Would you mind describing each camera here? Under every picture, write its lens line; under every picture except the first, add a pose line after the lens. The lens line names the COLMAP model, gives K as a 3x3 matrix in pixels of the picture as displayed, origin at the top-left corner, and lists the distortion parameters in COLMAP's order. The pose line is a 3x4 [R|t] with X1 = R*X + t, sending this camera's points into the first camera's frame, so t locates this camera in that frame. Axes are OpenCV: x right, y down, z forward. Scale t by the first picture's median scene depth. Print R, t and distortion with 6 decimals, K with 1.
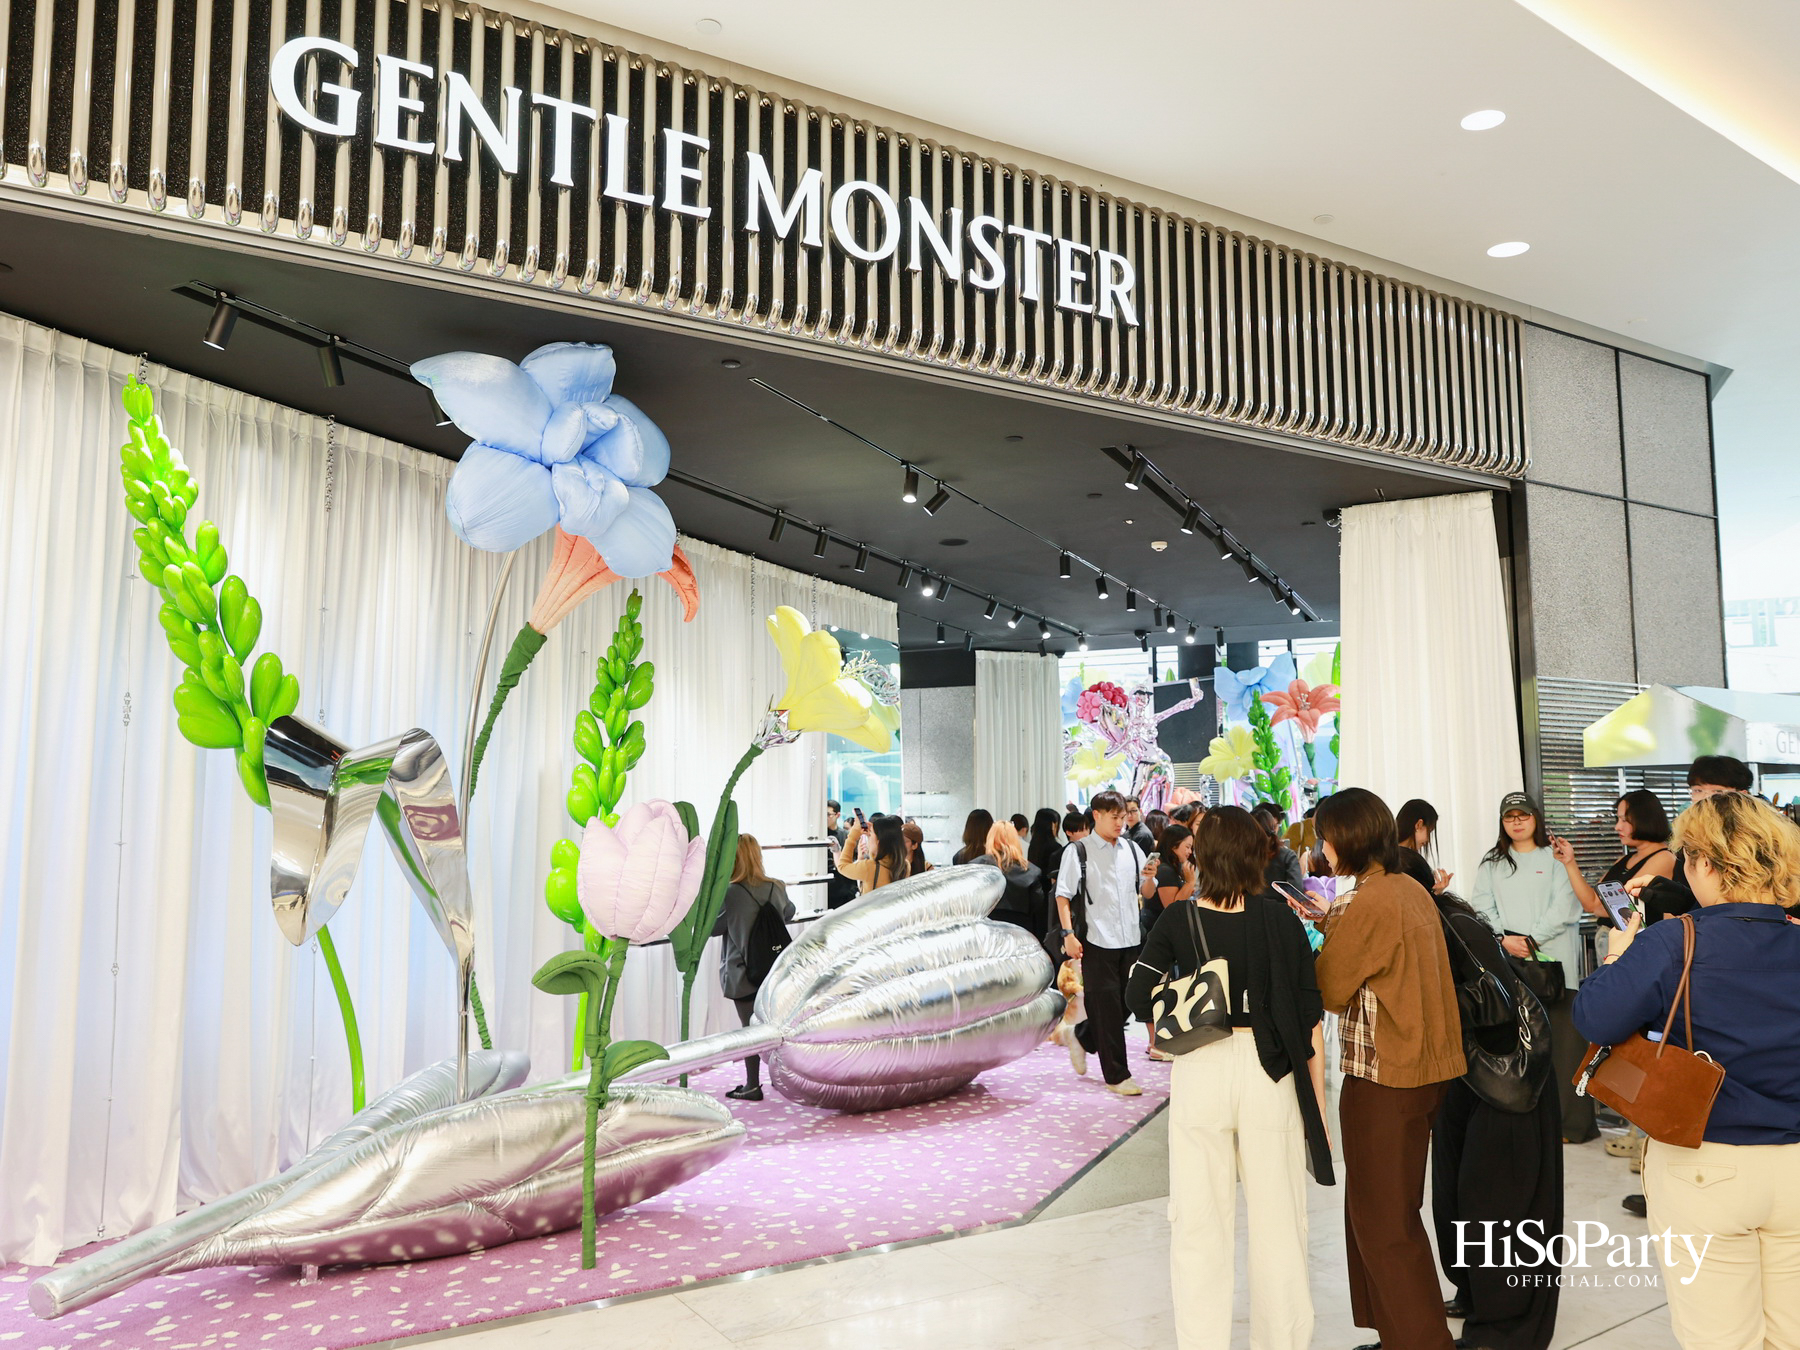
lens RADIAL K [[1342.1, 0, 898.6], [0, 1342.1, 670.5], [0, 0, 1]] dist [-0.023519, 0.005591]
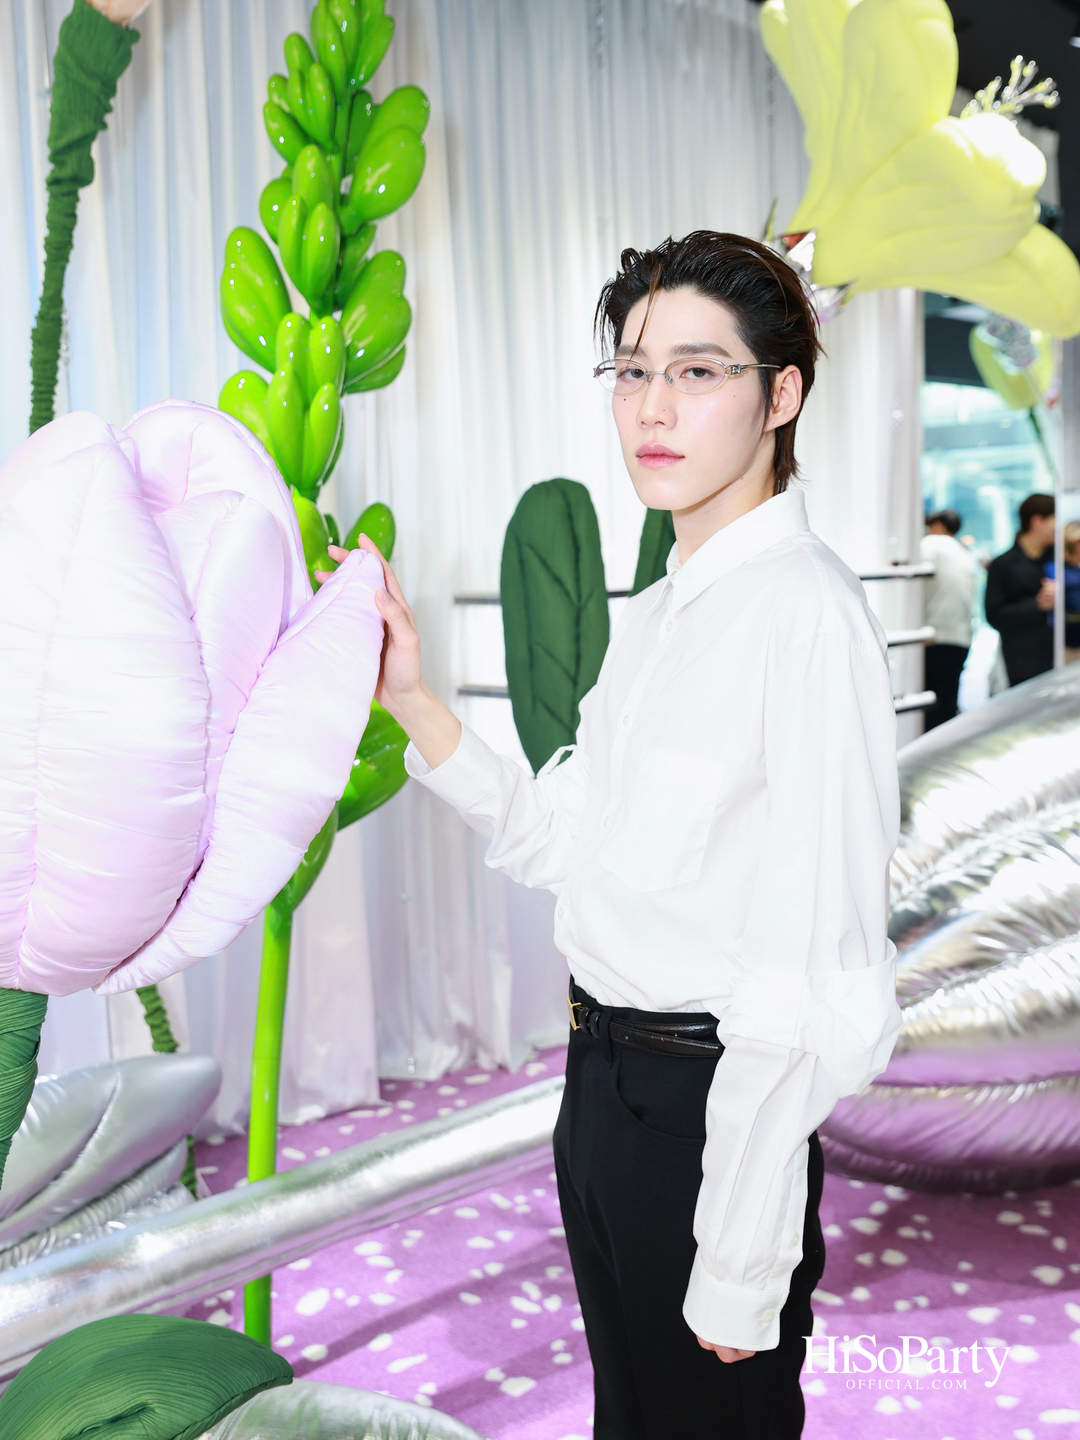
lens RADIAL K [[1460.6, 0, 540.0], [0, 1460.6, 720.0], [0, 0, 1]] dist [-0.007705, 0.023448]
pose [[0.951616, 0.013515, -0.306992, -0.024983], [0.055390, 0.975124, 0.214628, 0.072873], [0.302256, -0.221248, 0.927195, 0.552369]]
